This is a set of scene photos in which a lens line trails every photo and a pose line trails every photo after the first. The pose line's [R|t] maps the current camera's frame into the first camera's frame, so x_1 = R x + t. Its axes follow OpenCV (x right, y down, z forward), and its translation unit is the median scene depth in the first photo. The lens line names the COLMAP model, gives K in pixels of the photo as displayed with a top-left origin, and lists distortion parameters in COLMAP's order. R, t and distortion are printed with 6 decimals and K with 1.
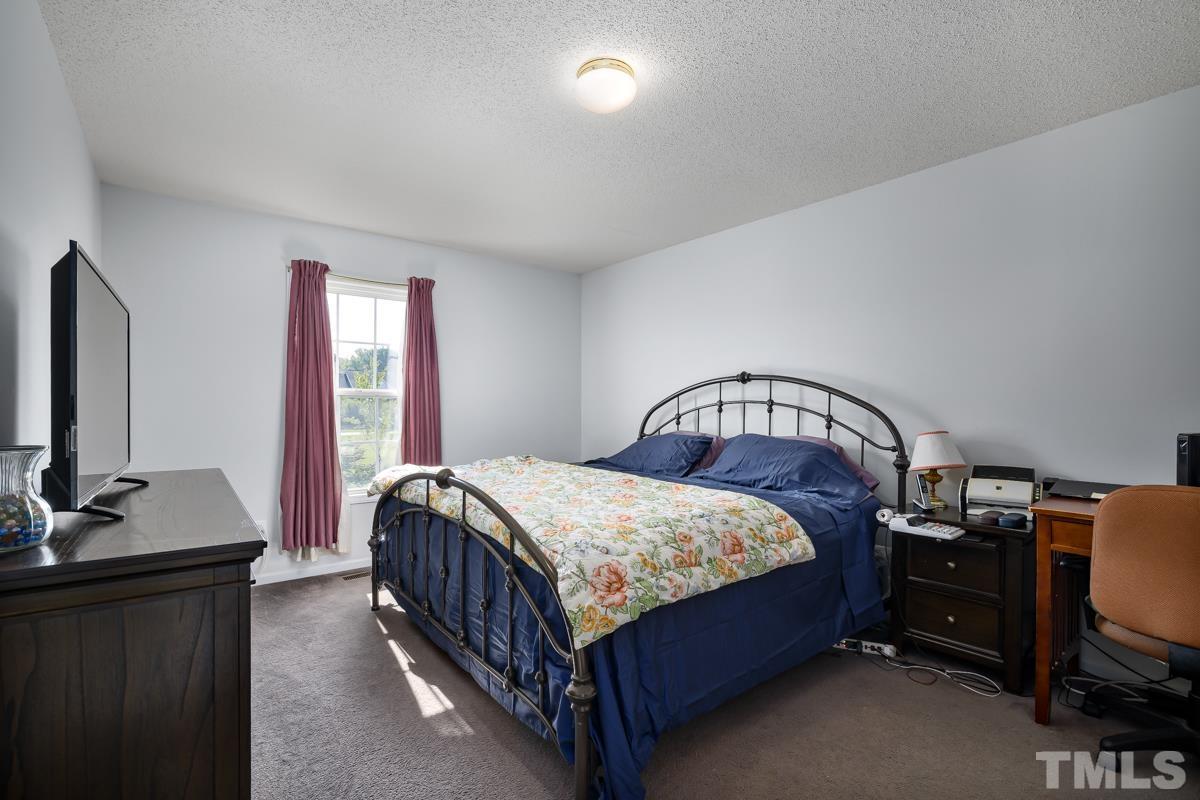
lens RADIAL K [[536.7, 0, 605.5], [0, 536.7, 406.0], [0, 0, 1]] dist [-0.027319, 0.002701]
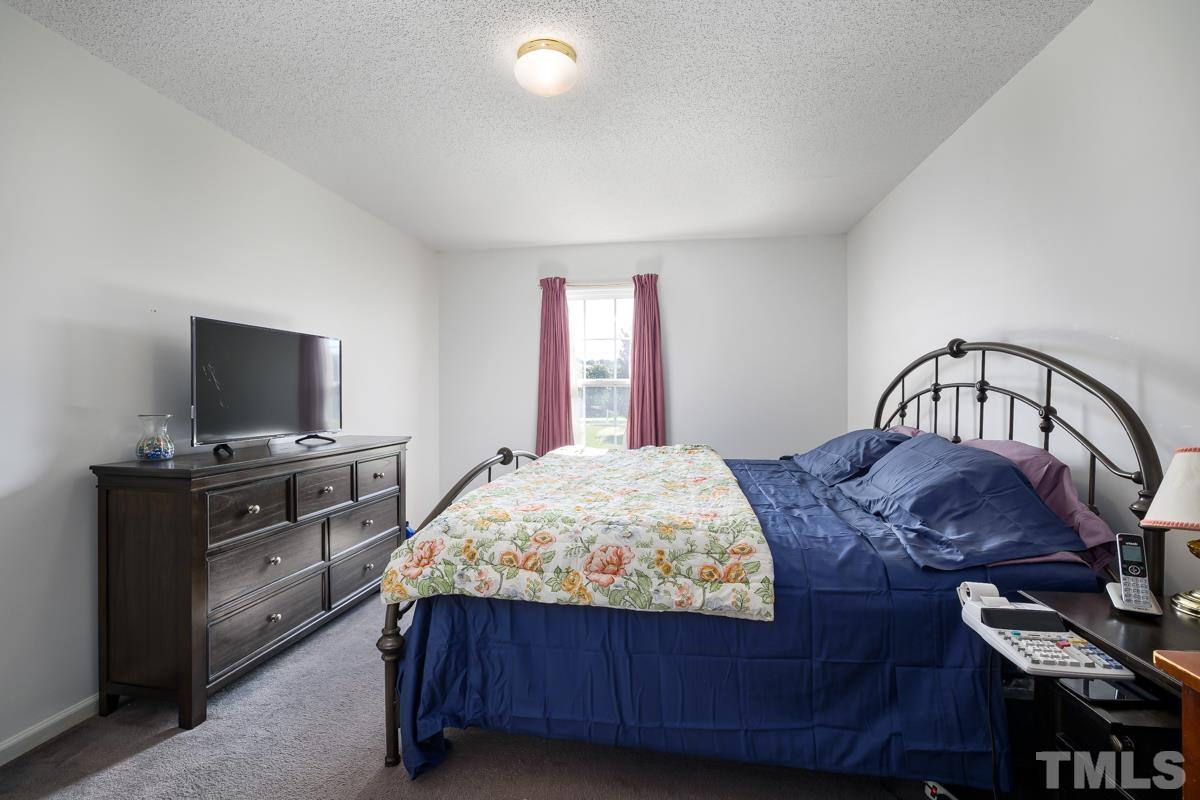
lens RADIAL K [[536.7, 0, 603.6], [0, 536.7, 397.7], [0, 0, 1]] dist [-0.027319, 0.002701]
pose [[0.656923, 0.002720, -0.753953, 0.529342], [0.003391, 0.999973, 0.006562, 0.002244], [0.753950, -0.006867, 0.656896, 0.288017]]
